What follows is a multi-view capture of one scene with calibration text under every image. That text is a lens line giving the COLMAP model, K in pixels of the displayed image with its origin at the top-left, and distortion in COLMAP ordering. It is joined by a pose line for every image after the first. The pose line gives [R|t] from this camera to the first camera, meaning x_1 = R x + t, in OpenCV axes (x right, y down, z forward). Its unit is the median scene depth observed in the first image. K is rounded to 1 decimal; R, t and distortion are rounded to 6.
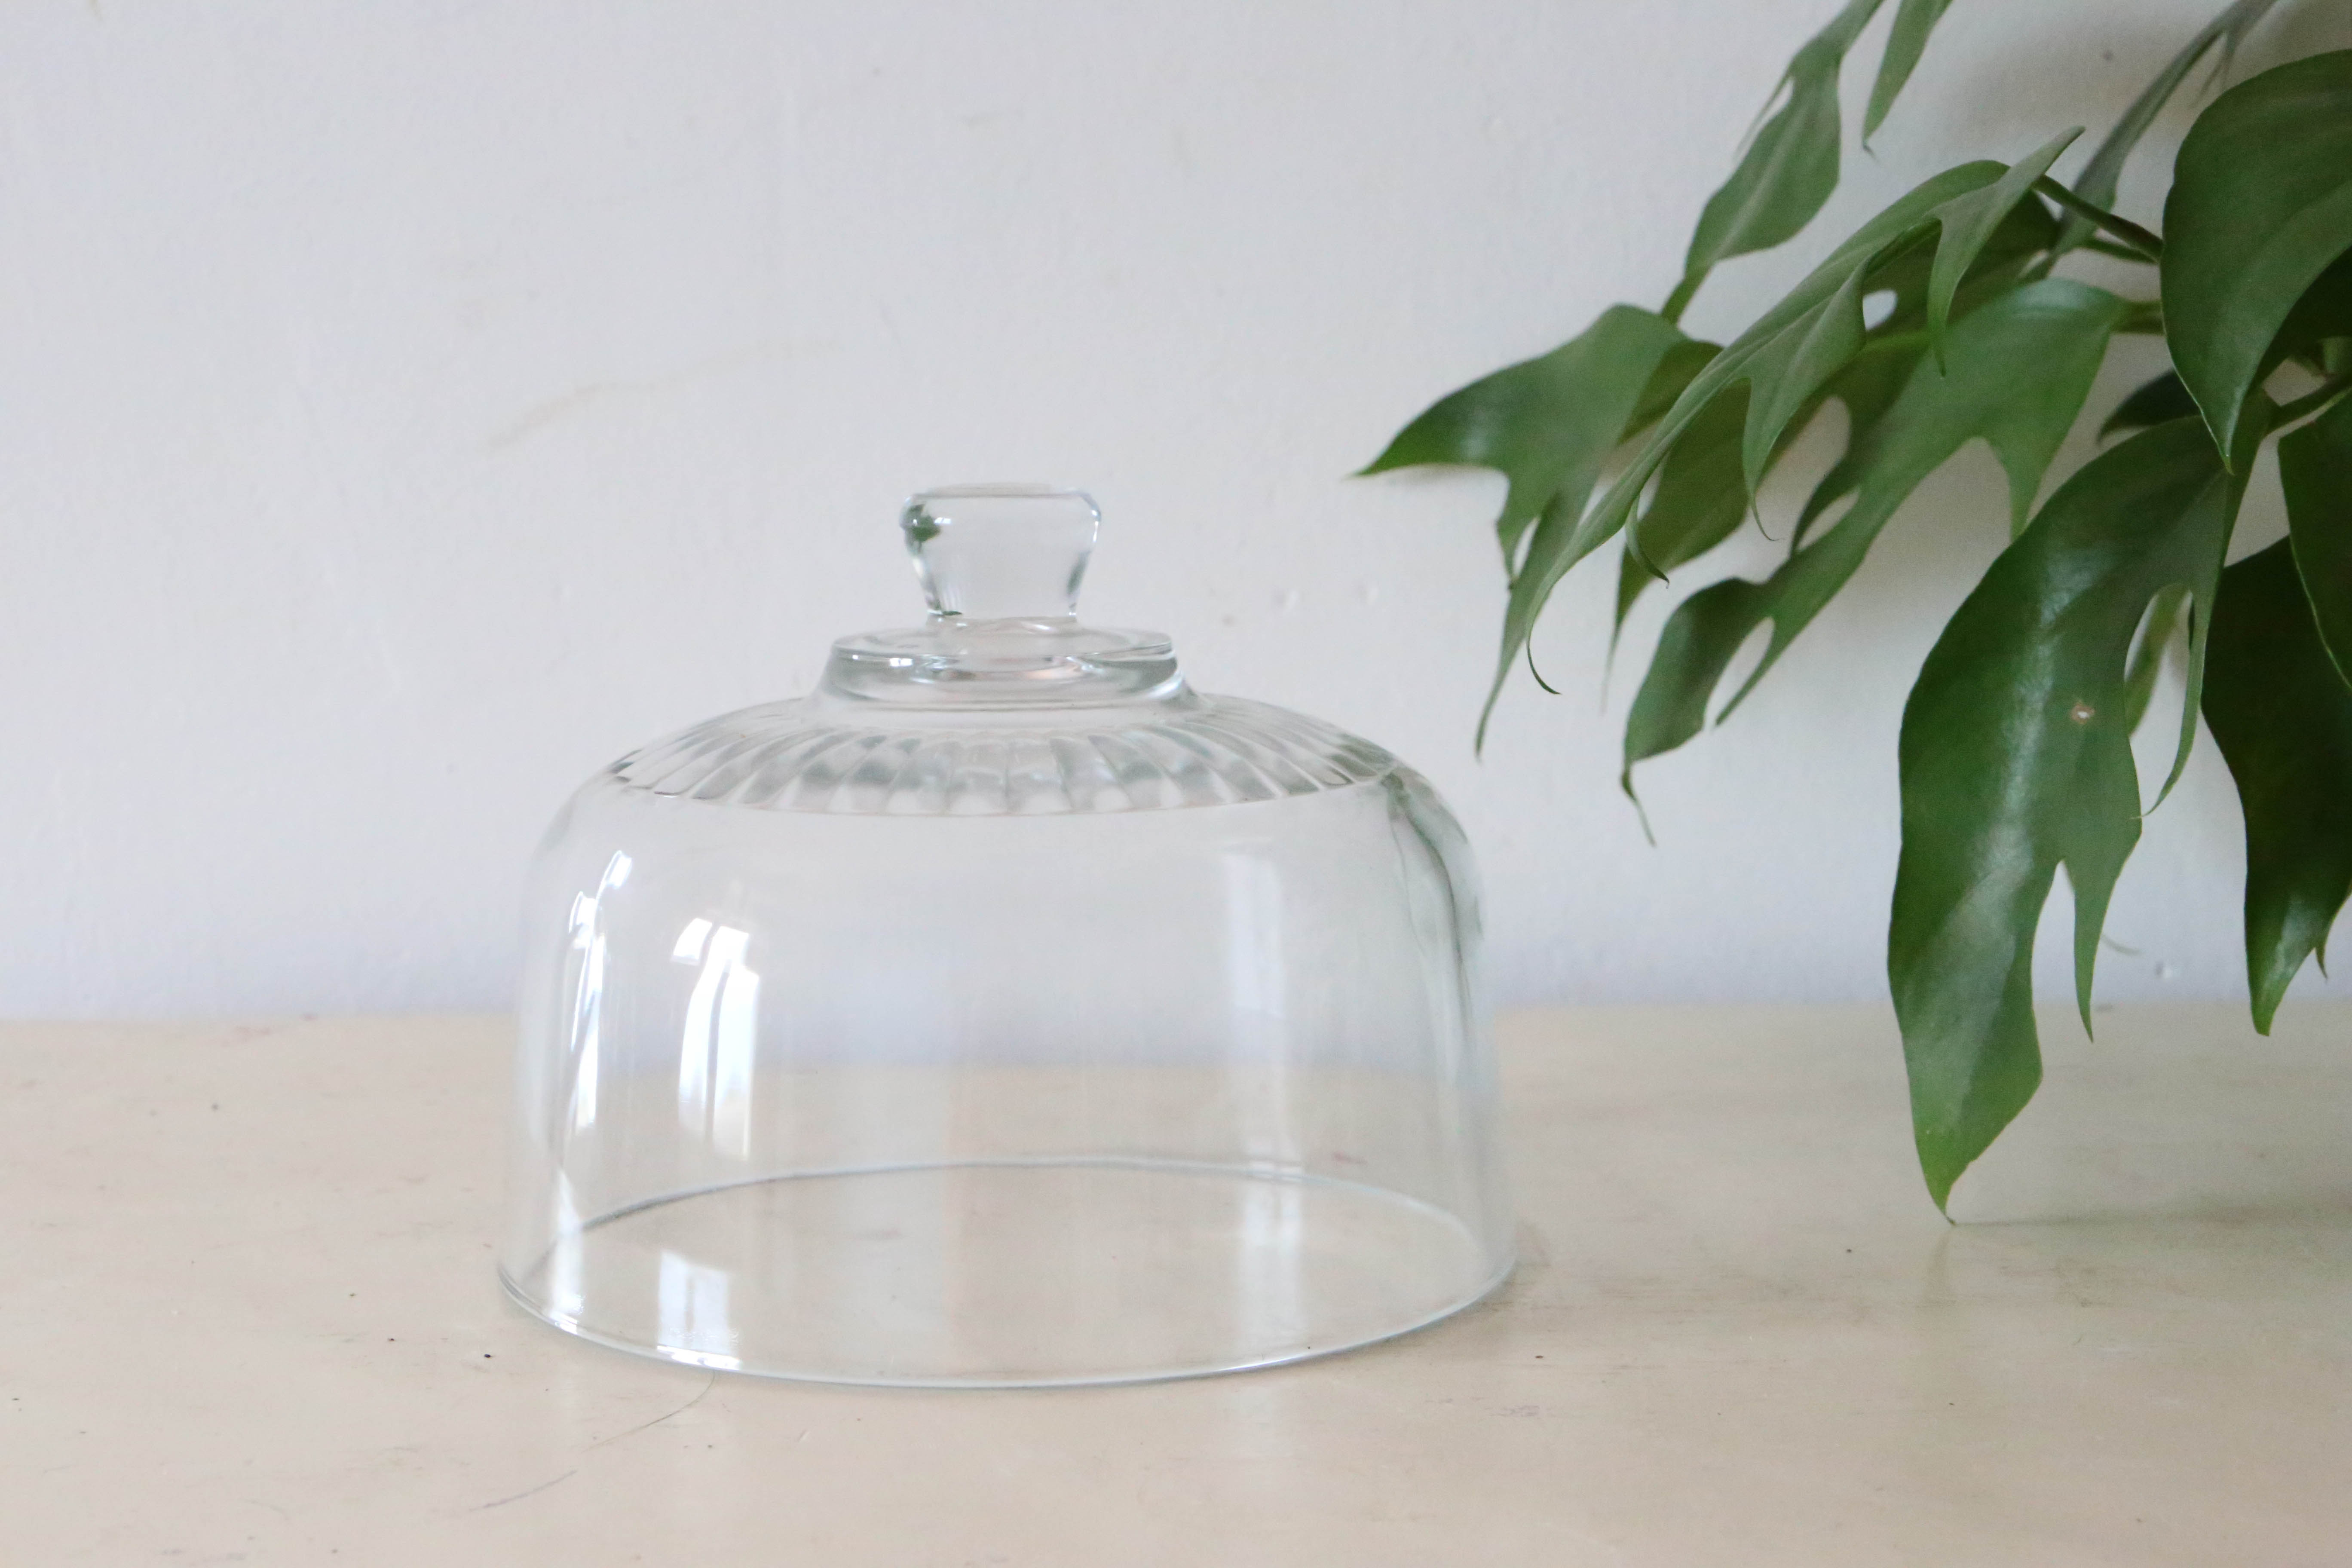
lens RADIAL K [[4303.9, 0, 1172.6], [0, 4303.9, 803.6], [0, 0, 1]] dist [0.124916, 0.000000]
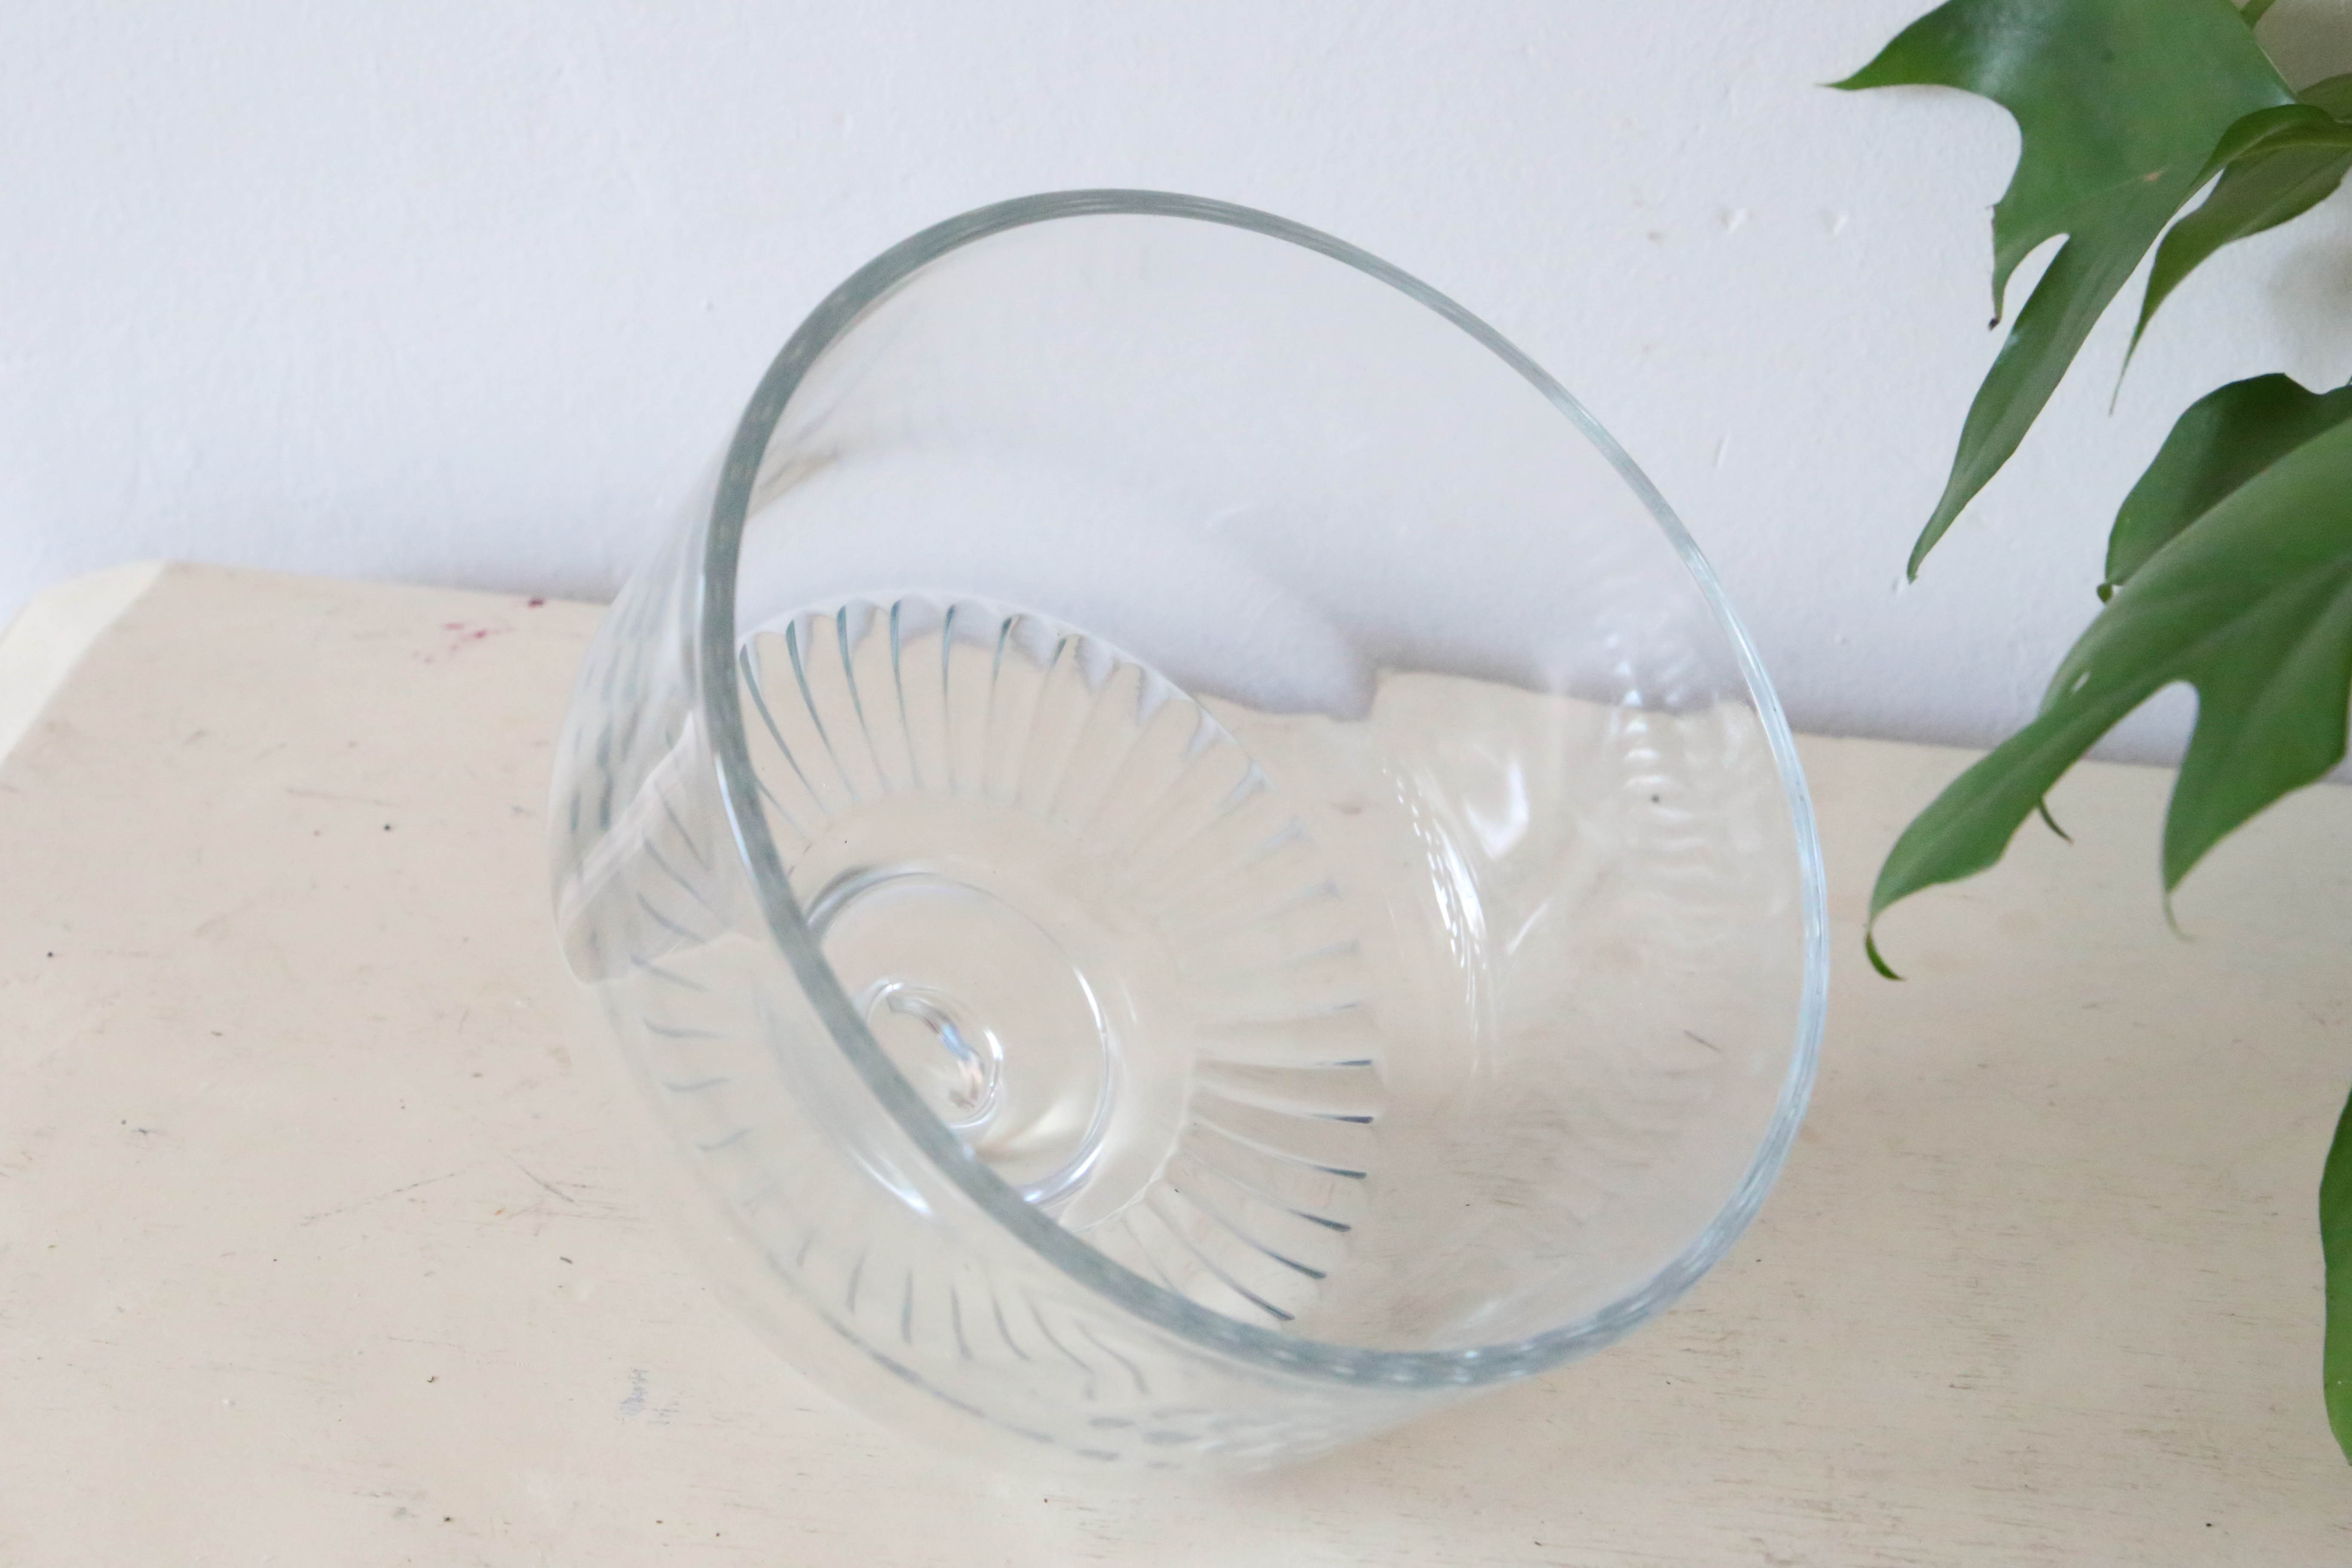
lens RADIAL K [[4504.1, 0, 1184.2], [0, 4504.1, 779.8], [0, 0, 1]] dist [0.126711, 0.000000]
pose [[0.985271, 0.114881, -0.126660, 0.057910], [-0.058380, 0.922192, 0.382300, -0.343917], [0.160724, -0.369275, 0.915316, 0.235698]]
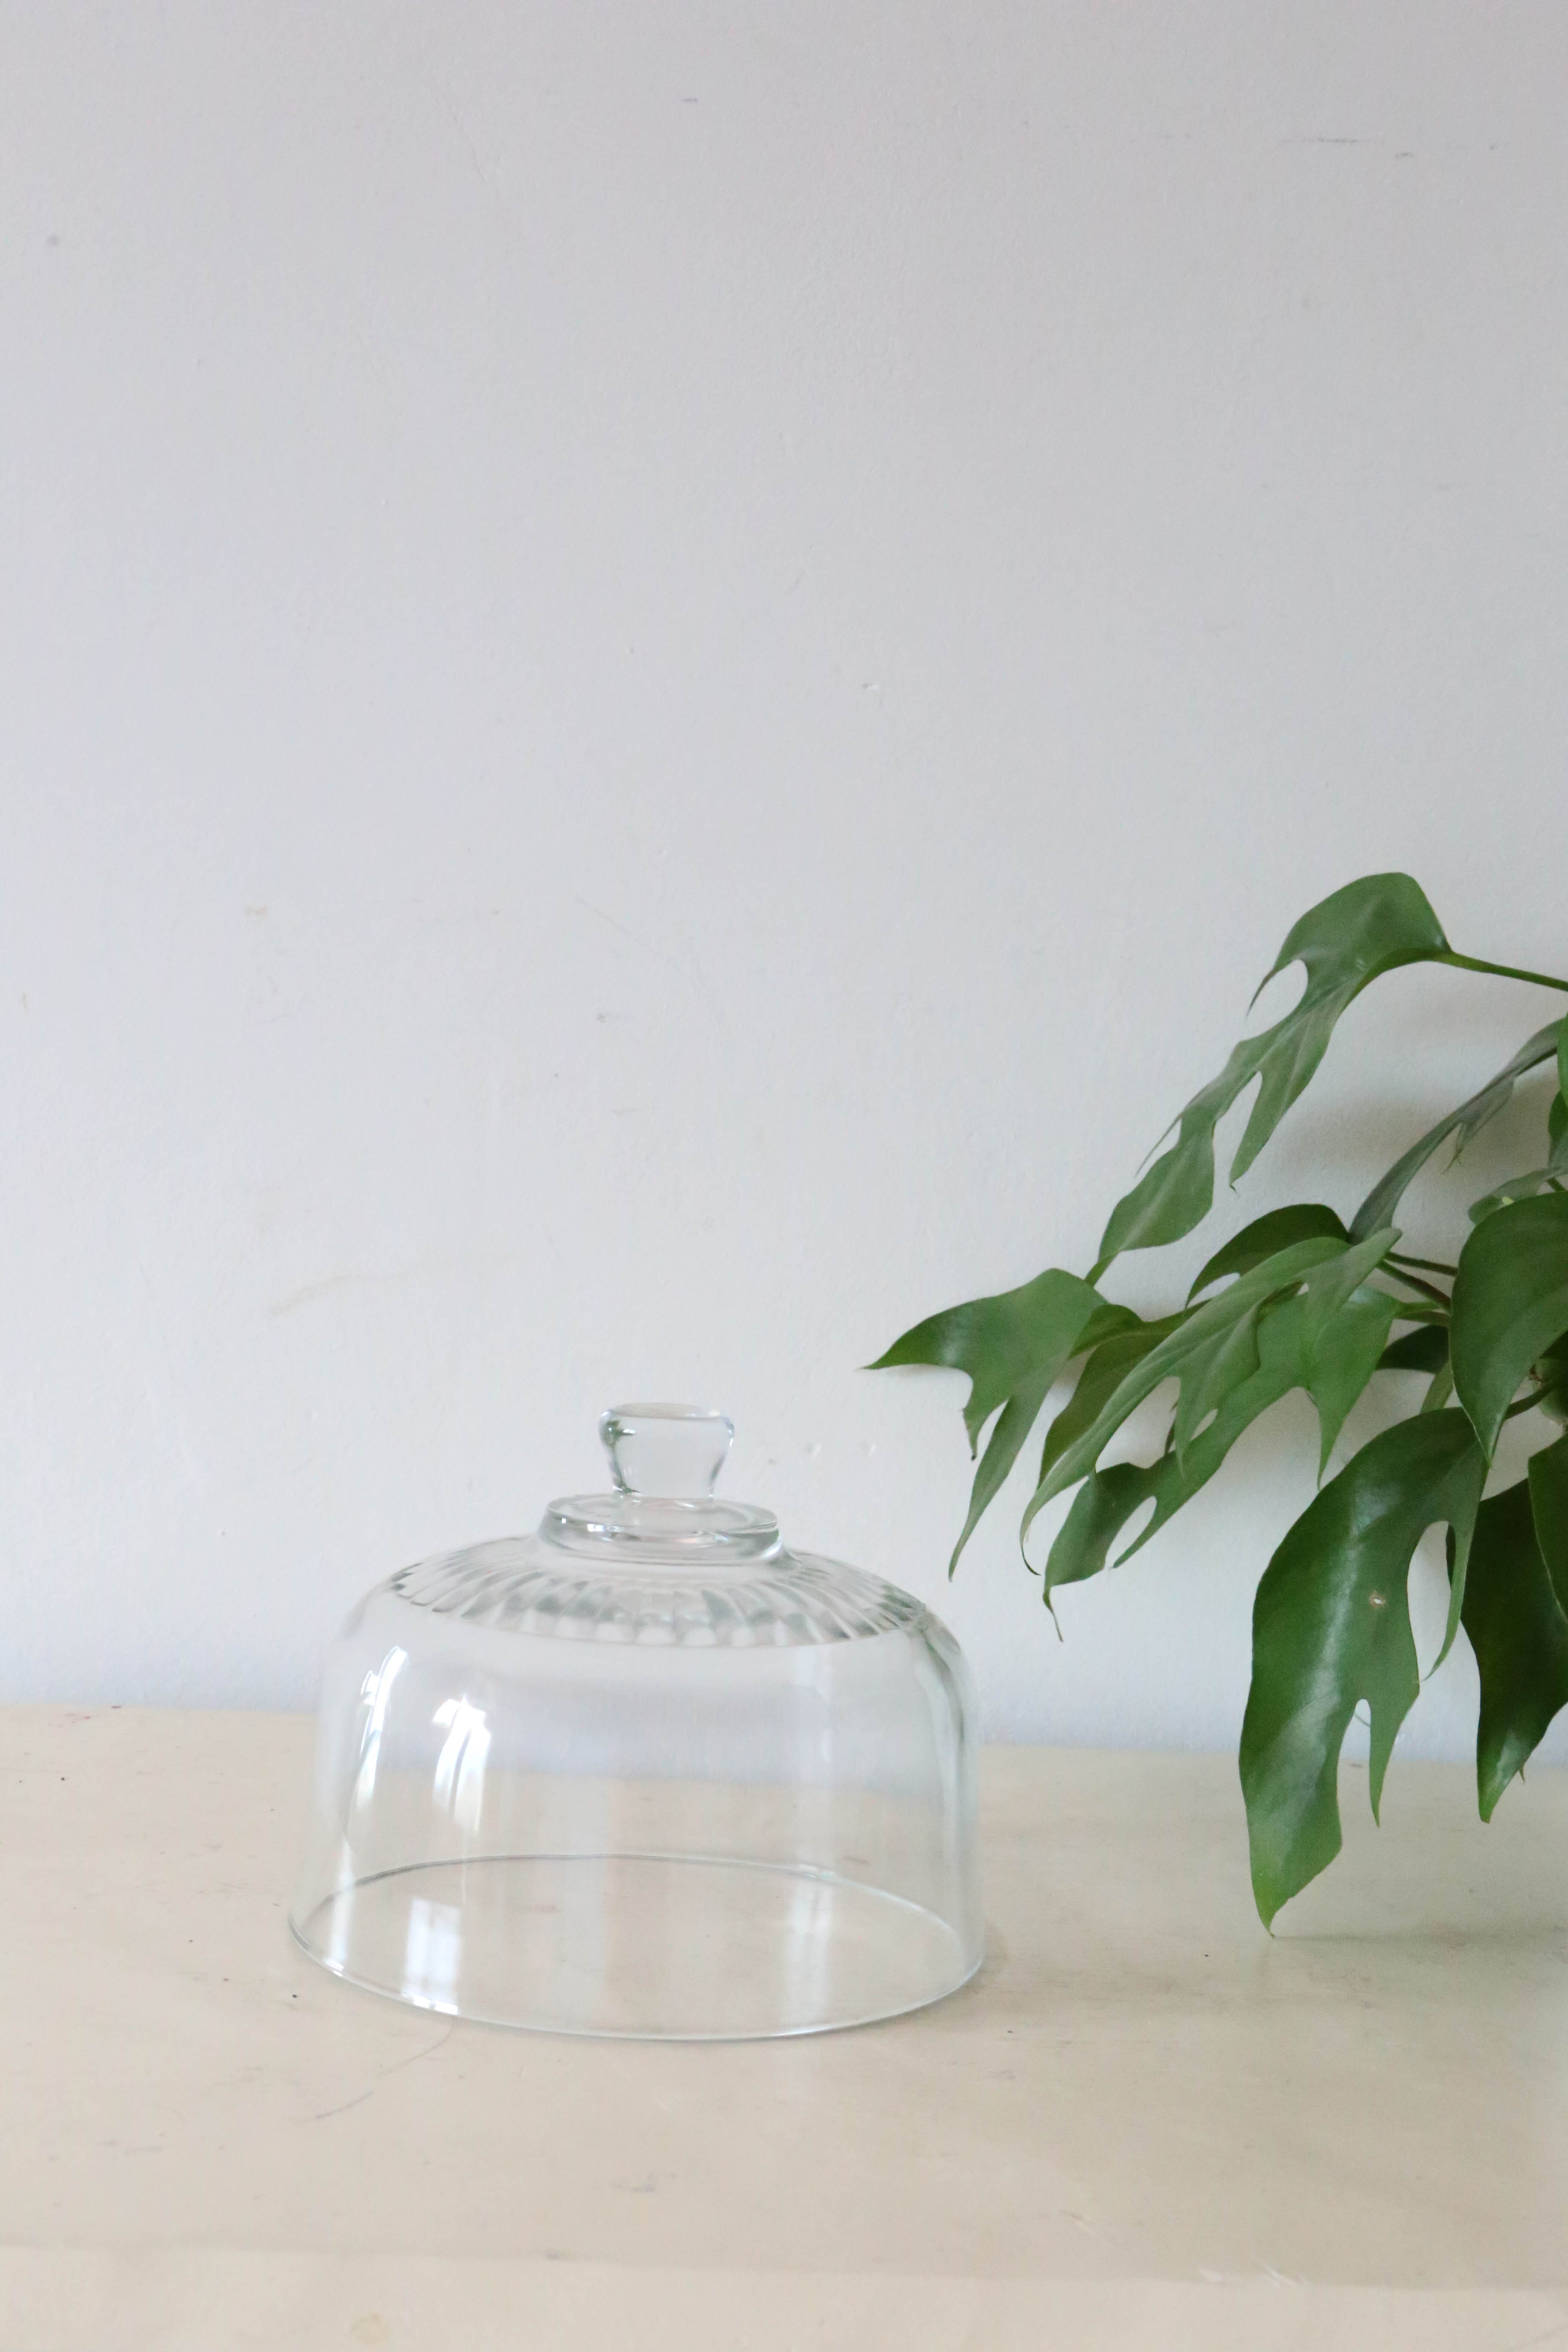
lens RADIAL K [[3233.3, 0, 784.0], [0, 3233.3, 1172.1], [0, 0, 1]] dist [0.051846, 0.000000]
pose [[0.996245, 0.061908, 0.060517, -0.071329], [-0.056557, 0.994649, -0.086457, -0.059110], [-0.065545, 0.082710, 0.994416, -0.116462]]
